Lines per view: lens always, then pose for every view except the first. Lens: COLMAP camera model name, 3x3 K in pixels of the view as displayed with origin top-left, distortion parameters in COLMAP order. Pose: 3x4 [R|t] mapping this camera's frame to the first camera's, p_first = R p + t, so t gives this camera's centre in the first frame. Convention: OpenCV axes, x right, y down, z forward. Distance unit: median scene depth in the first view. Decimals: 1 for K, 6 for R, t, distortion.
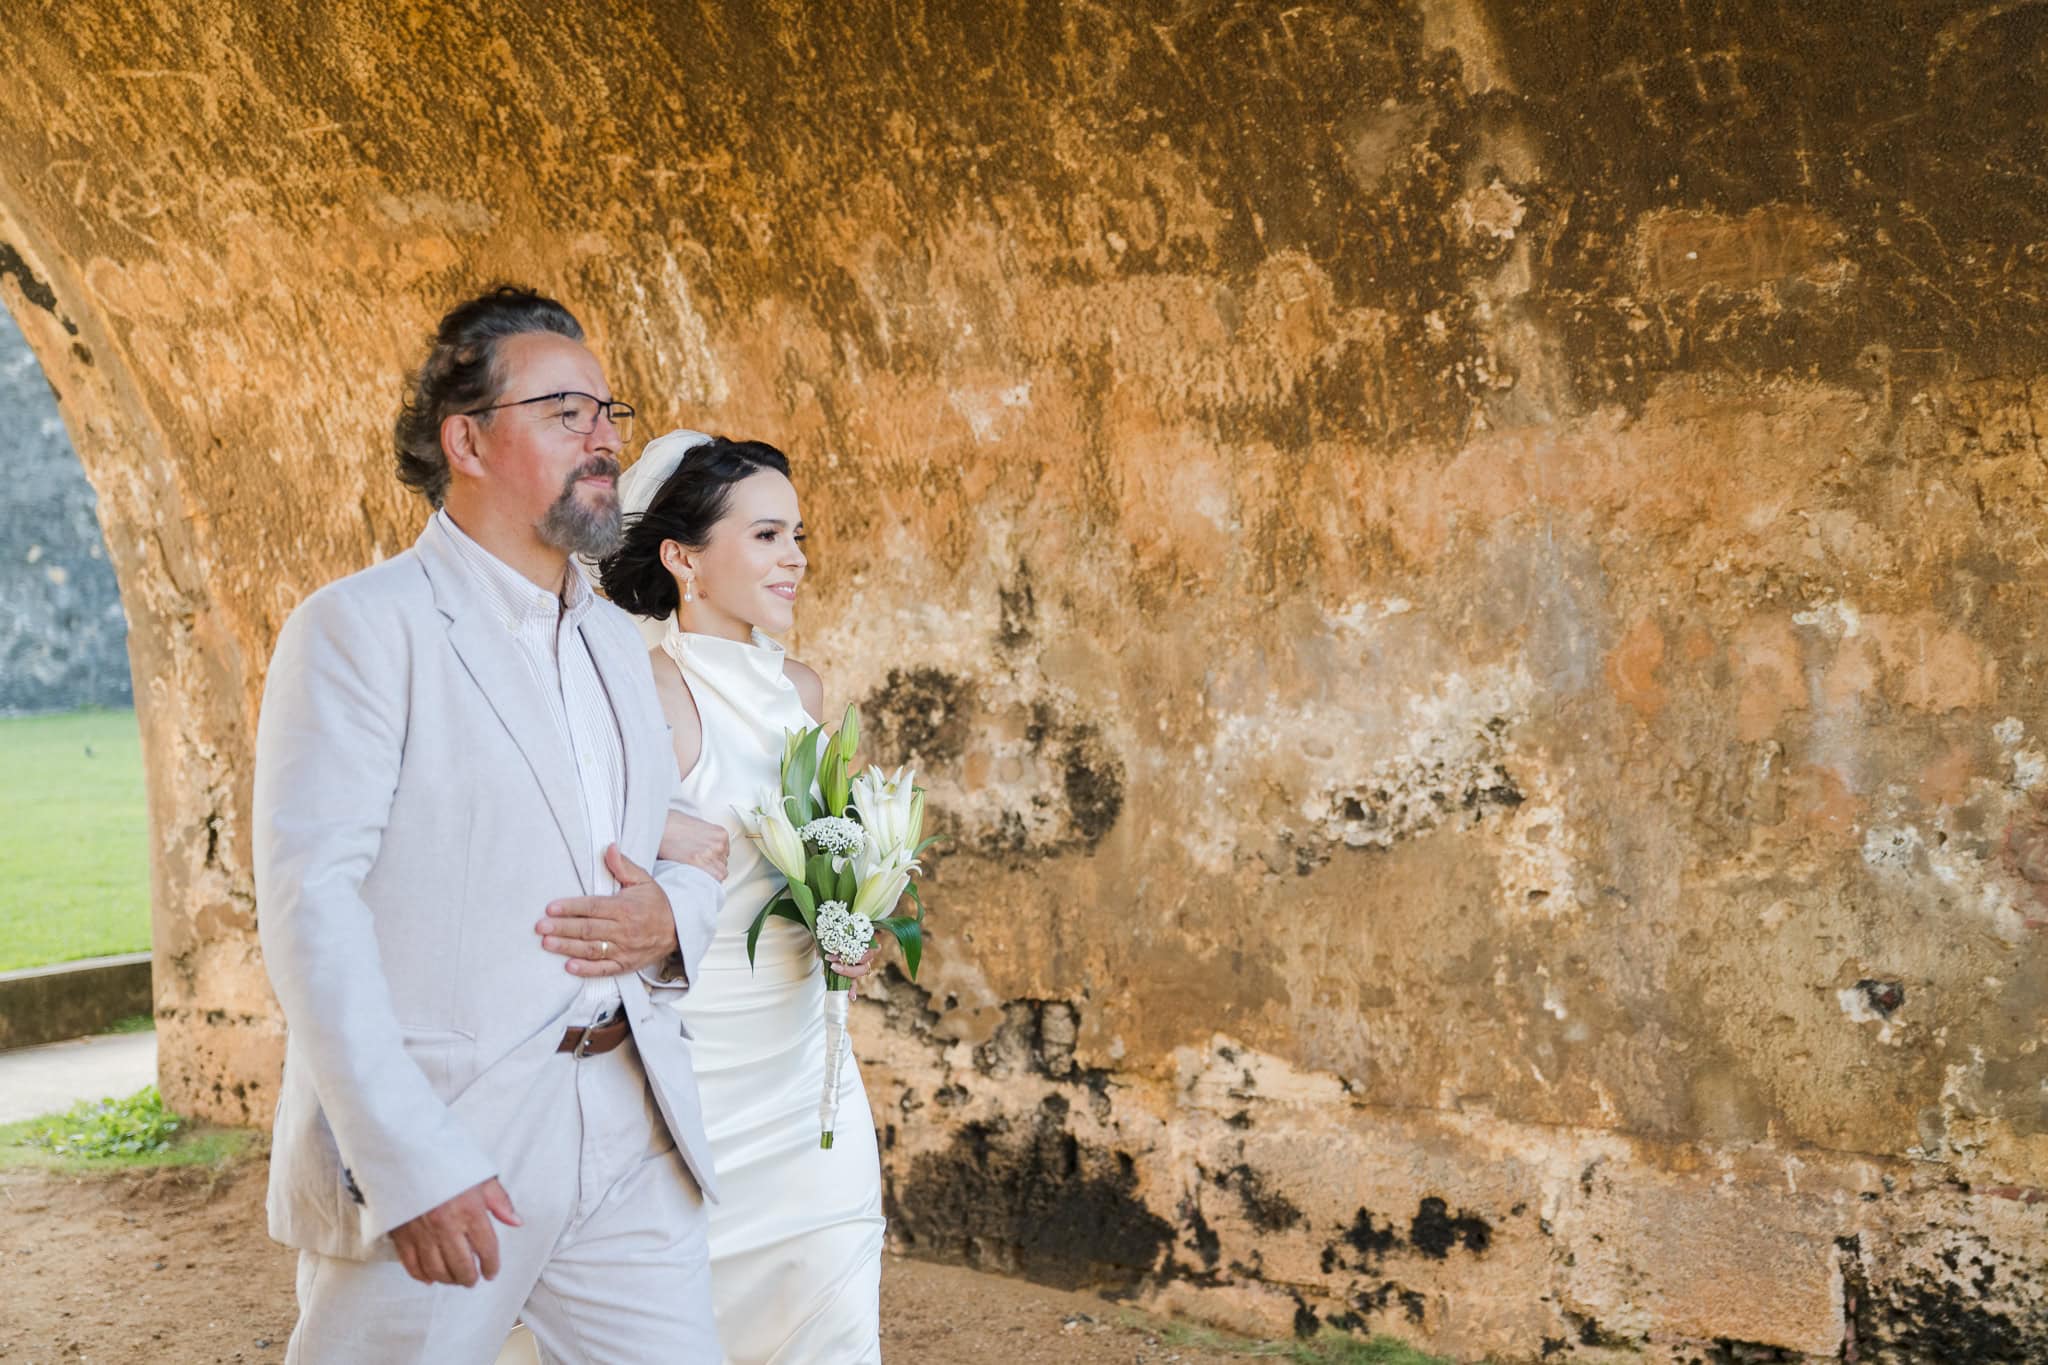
lens RADIAL K [[2443.1, 0, 1023.6], [0, 2443.1, 634.8], [0, 0, 1]] dist [-0.004253, 0.024155]
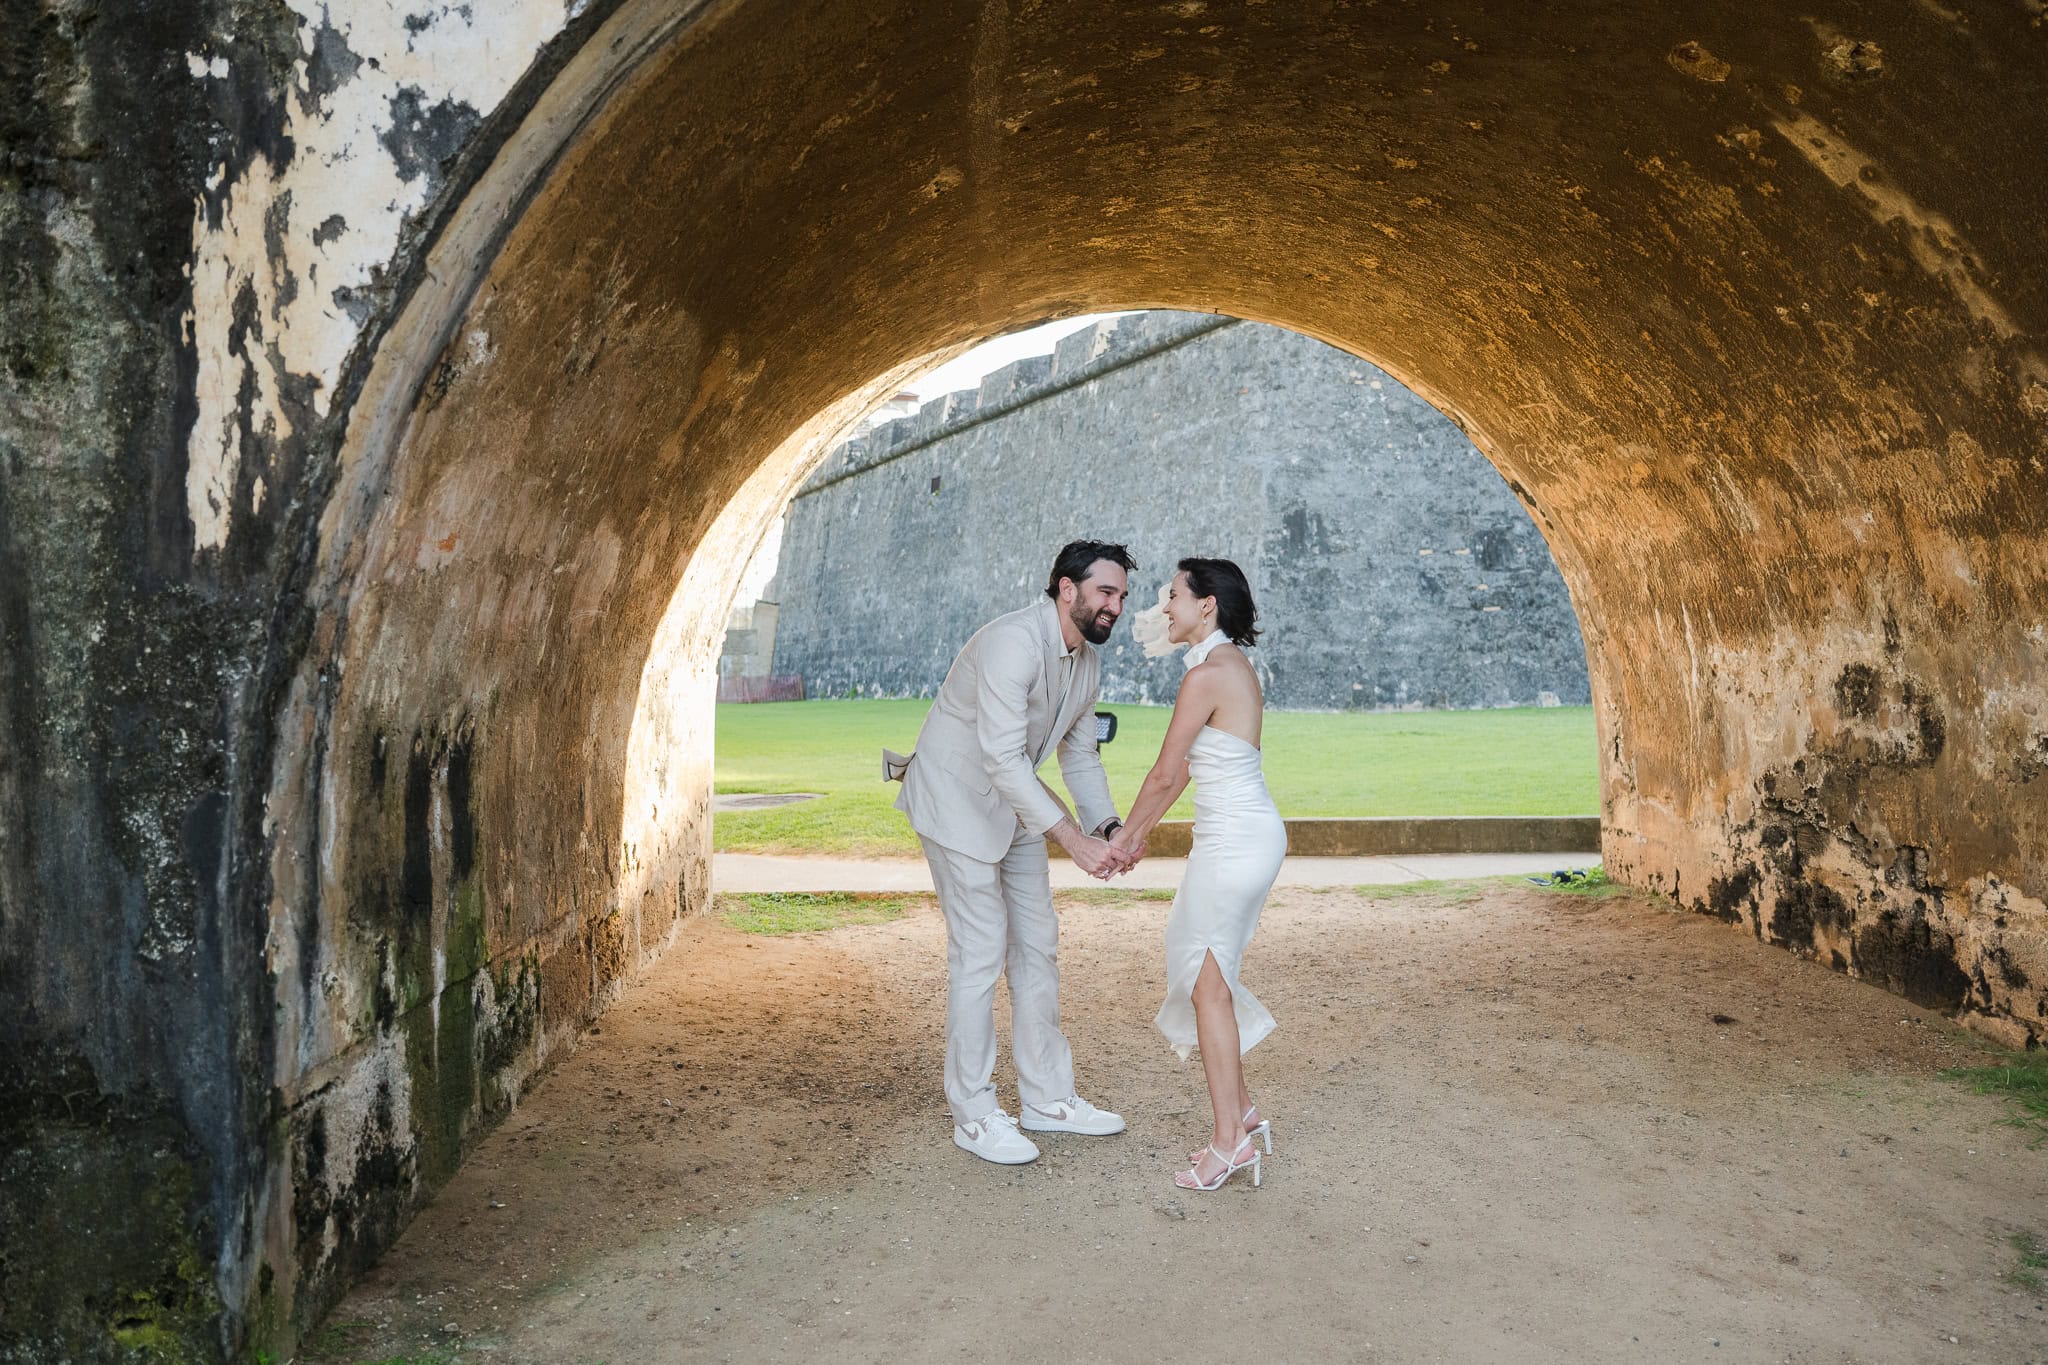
lens RADIAL K [[2443.1, 0, 1023.6], [0, 2443.1, 634.8], [0, 0, 1]] dist [-0.004253, 0.024155]
pose [[0.441203, -0.017772, -0.897231, 1.356530], [0.008769, 0.999842, -0.015492, 0.014499], [0.897364, -0.001033, 0.441289, -0.396951]]
